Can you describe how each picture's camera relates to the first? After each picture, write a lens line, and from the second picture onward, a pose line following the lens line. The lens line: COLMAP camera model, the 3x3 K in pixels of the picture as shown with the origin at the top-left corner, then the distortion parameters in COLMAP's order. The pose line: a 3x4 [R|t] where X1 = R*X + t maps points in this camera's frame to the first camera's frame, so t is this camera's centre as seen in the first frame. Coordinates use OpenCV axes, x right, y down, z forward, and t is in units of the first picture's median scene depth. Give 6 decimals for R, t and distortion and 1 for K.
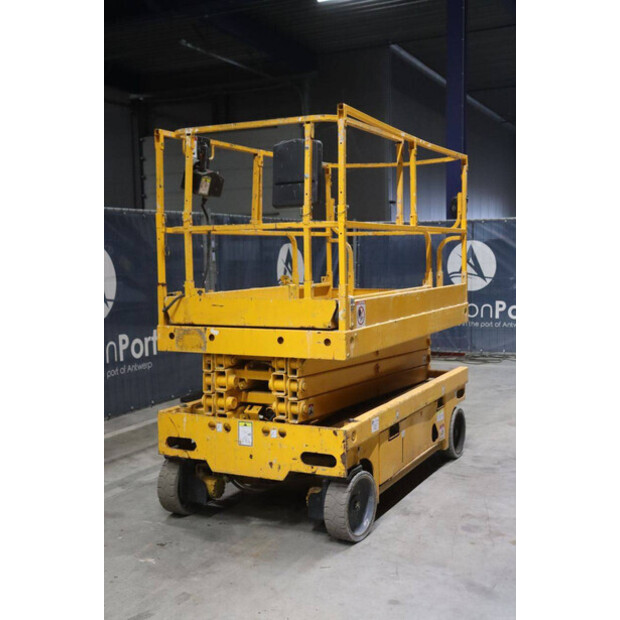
lens RADIAL K [[797.5, 0, 308.9], [0, 797.5, 324.9], [0, 0, 1]] dist [0.017424, 0.000000]
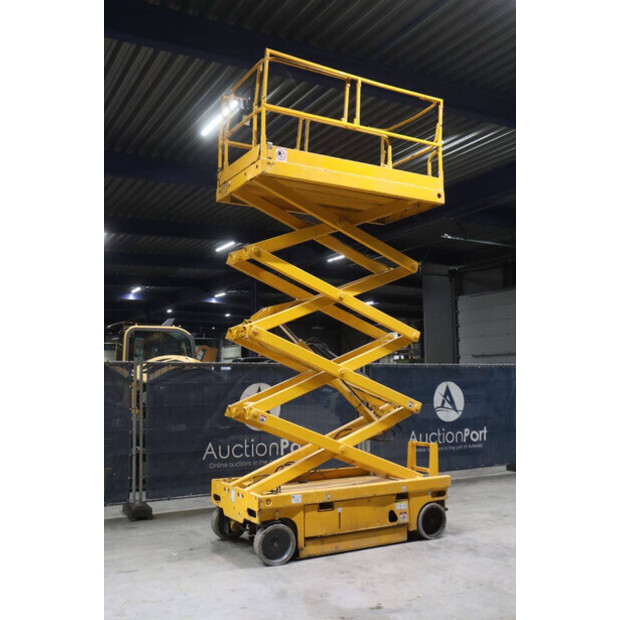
lens RADIAL K [[665.0, 0, 309.5], [0, 665.0, 307.9], [0, 0, 1]] dist [-0.028337, 0.000000]
pose [[0.829694, -0.046515, -0.556277, 0.910182], [-0.059276, 0.983547, -0.170653, -0.035407], [0.555063, 0.174563, 0.813285, -0.209920]]
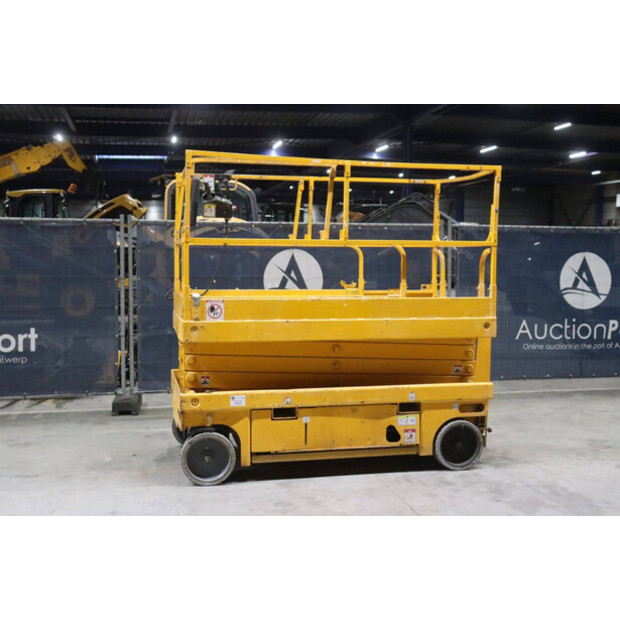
lens RADIAL K [[794.5, 0, 307.1], [0, 794.5, 310.6], [0, 0, 1]] dist [0.031121, 0.000000]
pose [[0.633404, 0.074286, -0.770248, 1.093308], [-0.088137, 0.995830, 0.023563, -0.053280], [0.768786, 0.052962, 0.637310, 0.281818]]
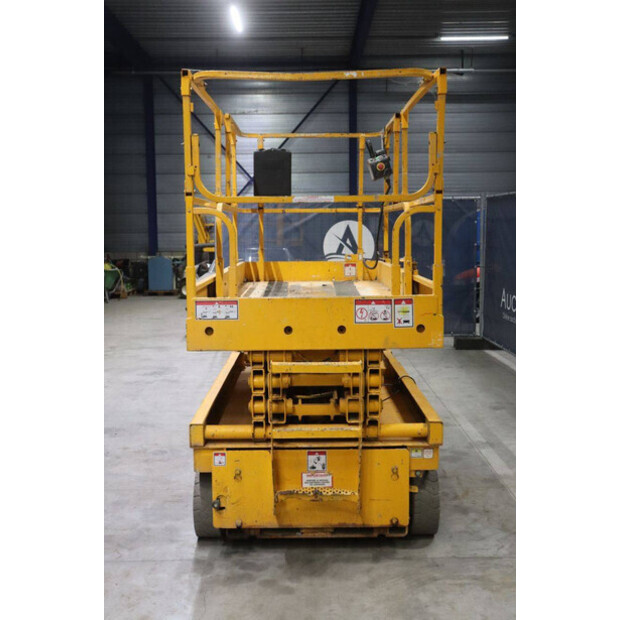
lens RADIAL K [[744.8, 0, 301.4], [0, 744.8, 309.0], [0, 0, 1]] dist [0.010274, 0.000000]
pose [[-0.897704, 0.071555, -0.434750, 0.499561], [-0.016369, 0.980627, 0.195199, -0.201680], [0.440295, 0.182347, -0.879141, 2.099761]]
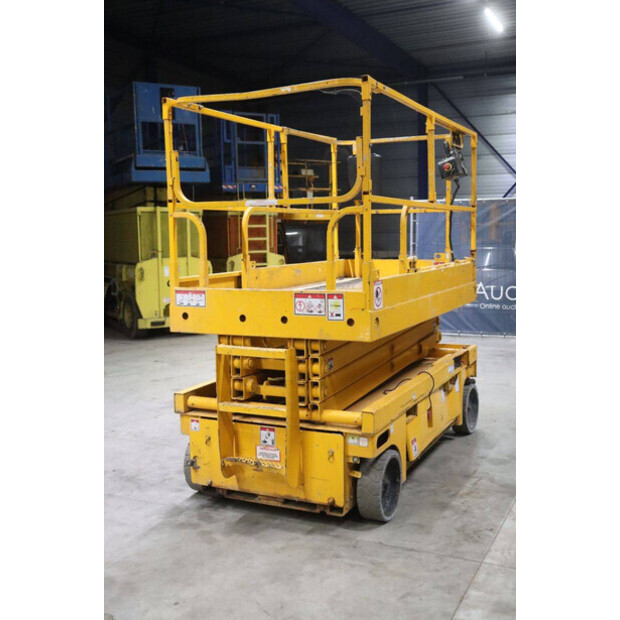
lens RADIAL K [[723.7, 0, 304.3], [0, 723.7, 308.4], [0, 0, 1]] dist [-0.008266, 0.000000]
pose [[-0.999452, 0.032582, -0.005822, 0.109650], [0.030834, 0.980515, 0.194010, -0.204103], [0.012030, 0.193724, -0.980982, 2.256347]]
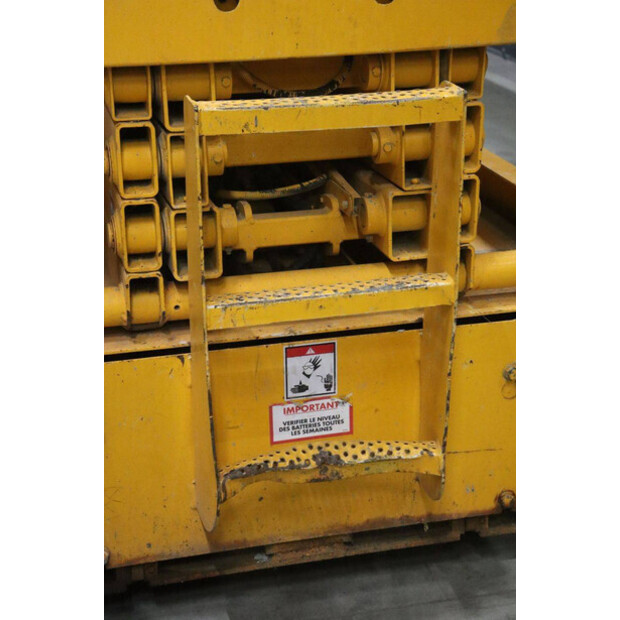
lens RADIAL K [[1247.6, 0, 307.2], [0, 1247.6, 291.9], [0, 0, 1]] dist [0.199866, 0.000000]
pose [[-0.763602, 0.241055, -0.599003, 0.434342], [-0.036882, 0.909900, 0.413185, -0.115449], [0.644633, 0.337601, -0.685910, 1.760252]]
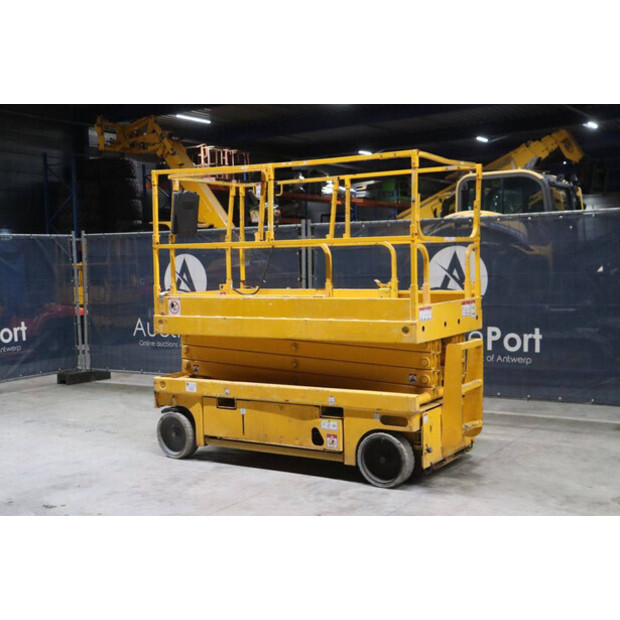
lens RADIAL K [[848.4, 0, 293.9], [0, 848.4, 310.4], [0, 0, 1]] dist [0.050675, 0.000000]
pose [[-0.116794, 0.081443, -0.989811, 1.530274], [-0.066878, 0.993725, 0.089656, -0.154991], [0.990902, 0.076668, -0.110614, 1.329456]]
